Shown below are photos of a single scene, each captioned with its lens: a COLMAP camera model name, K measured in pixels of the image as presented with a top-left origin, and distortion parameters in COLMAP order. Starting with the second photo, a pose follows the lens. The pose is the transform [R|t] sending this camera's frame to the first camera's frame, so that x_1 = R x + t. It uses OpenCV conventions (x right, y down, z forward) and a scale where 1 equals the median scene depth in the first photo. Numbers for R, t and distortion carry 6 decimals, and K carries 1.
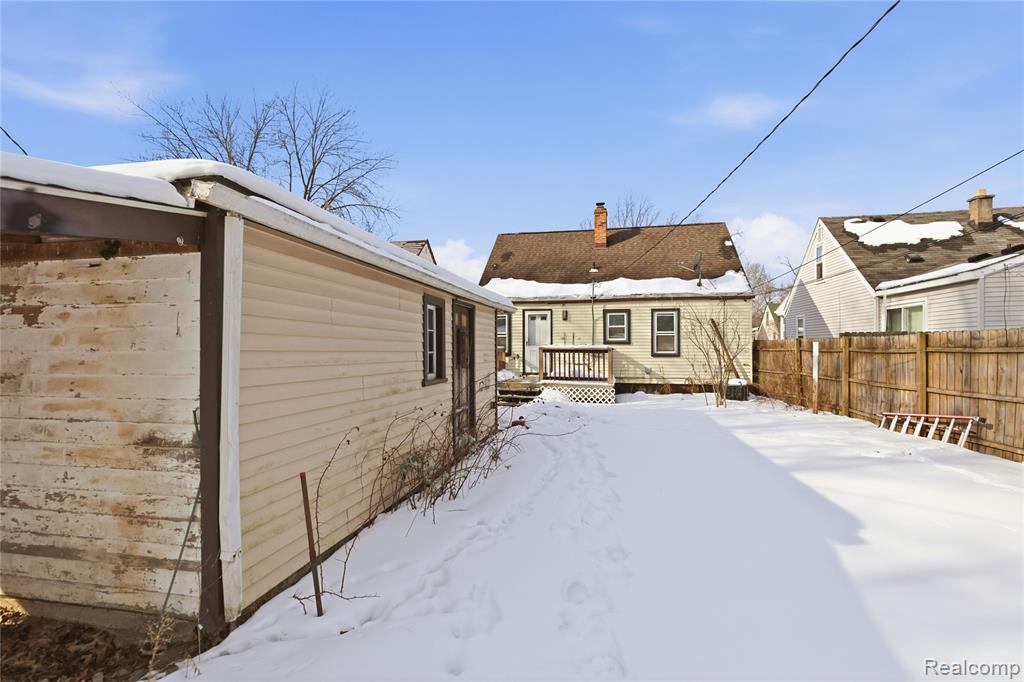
lens RADIAL K [[475.4, 0, 512.0], [0, 475.4, 341.0], [0, 0, 1]] dist [0.001973, 0.000222]
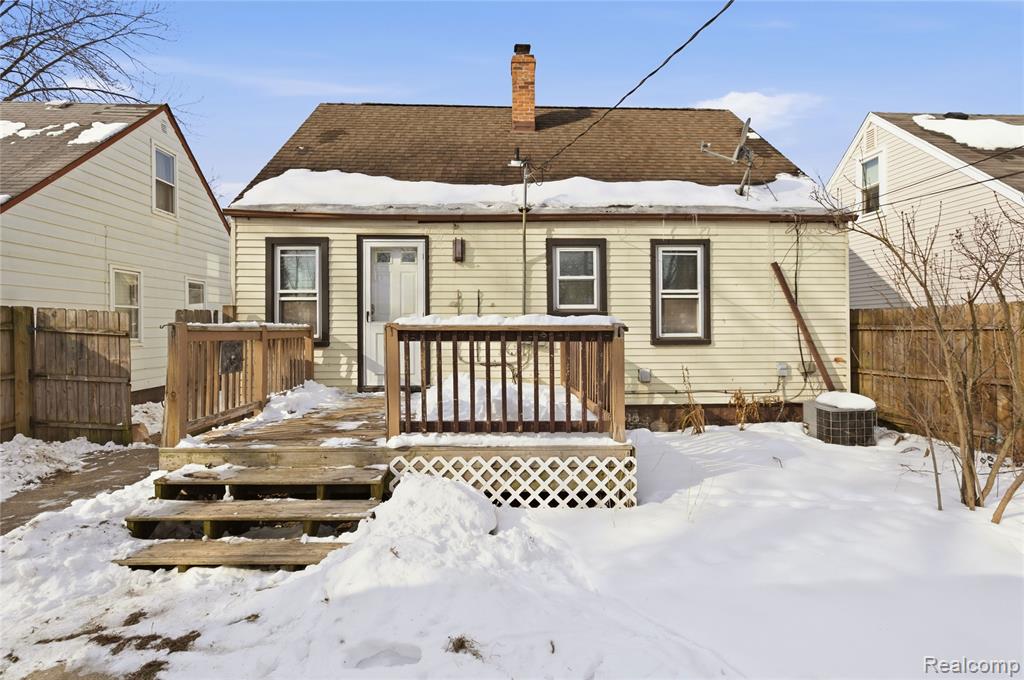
lens RADIAL K [[487.5, 0, 520.3], [0, 487.5, 322.6], [0, 0, 1]] dist [-0.001589, -0.000194]
pose [[0.963174, -0.002640, 0.268865, 0.047523], [0.001858, 0.999993, 0.003163, 0.009718], [-0.268871, -0.002547, 0.963173, 0.579426]]
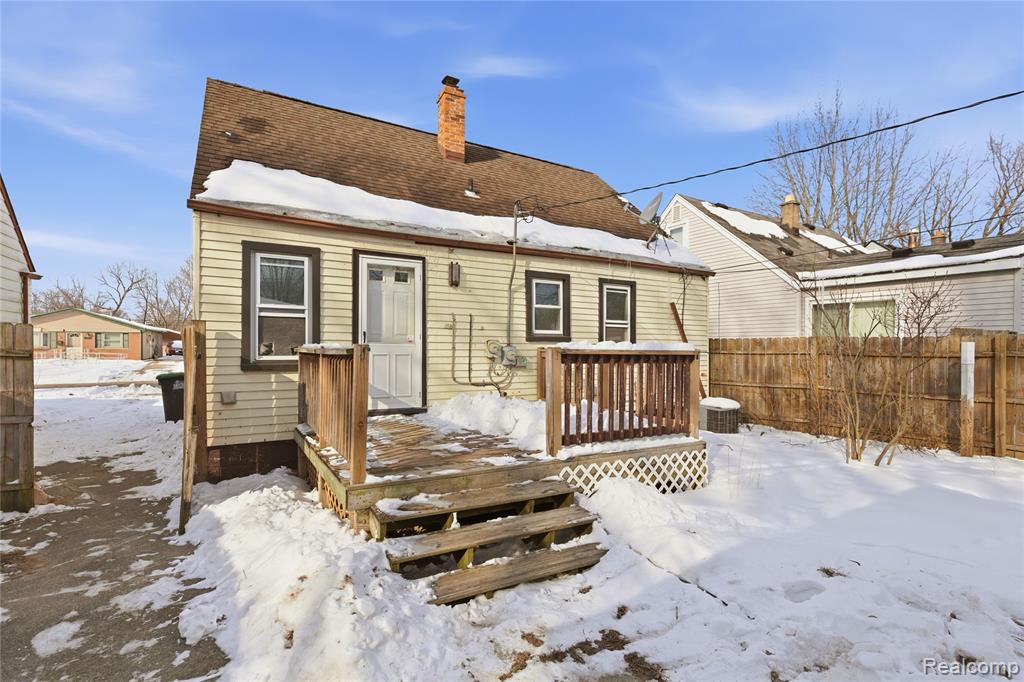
lens RADIAL K [[475.4, 0, 512.0], [0, 475.4, 341.0], [0, 0, 1]] dist [0.001973, 0.000222]
pose [[0.725703, 0.012453, 0.687896, -0.157365], [-0.014860, 0.999887, -0.002425, 0.008013], [-0.687848, -0.008463, 0.725805, 0.661506]]
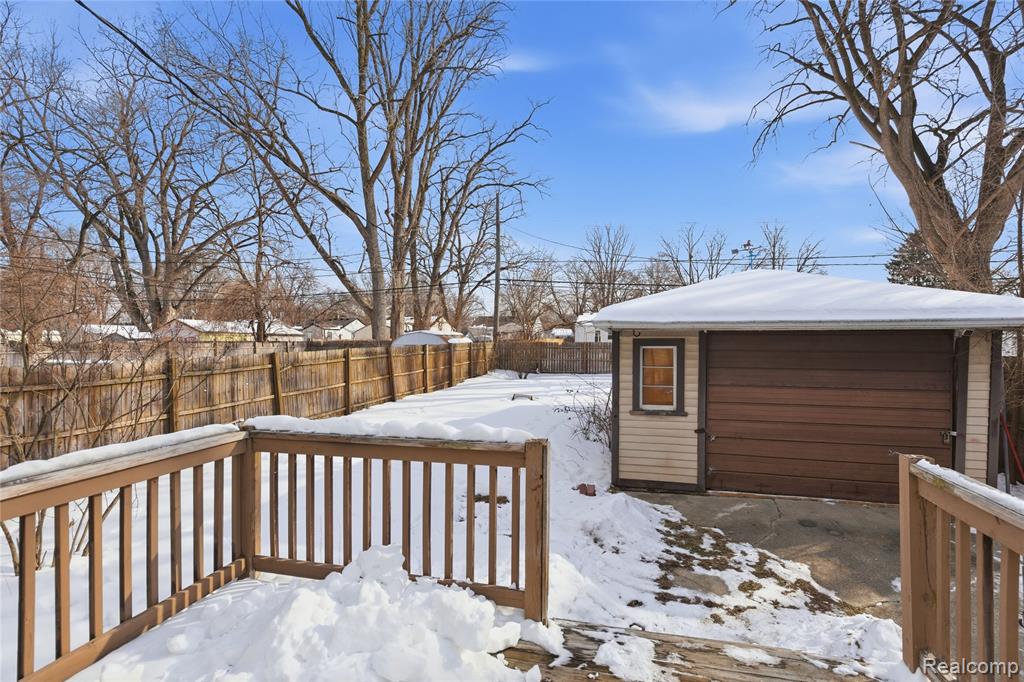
lens RADIAL K [[475.4, 0, 512.0], [0, 475.4, 341.0], [0, 0, 1]] dist [0.001973, 0.000222]
pose [[-0.999384, 0.000883, 0.035087, 0.057487], [0.000918, 0.999999, 0.000975, -0.026136], [-0.035086, 0.001007, -0.999384, 1.016499]]
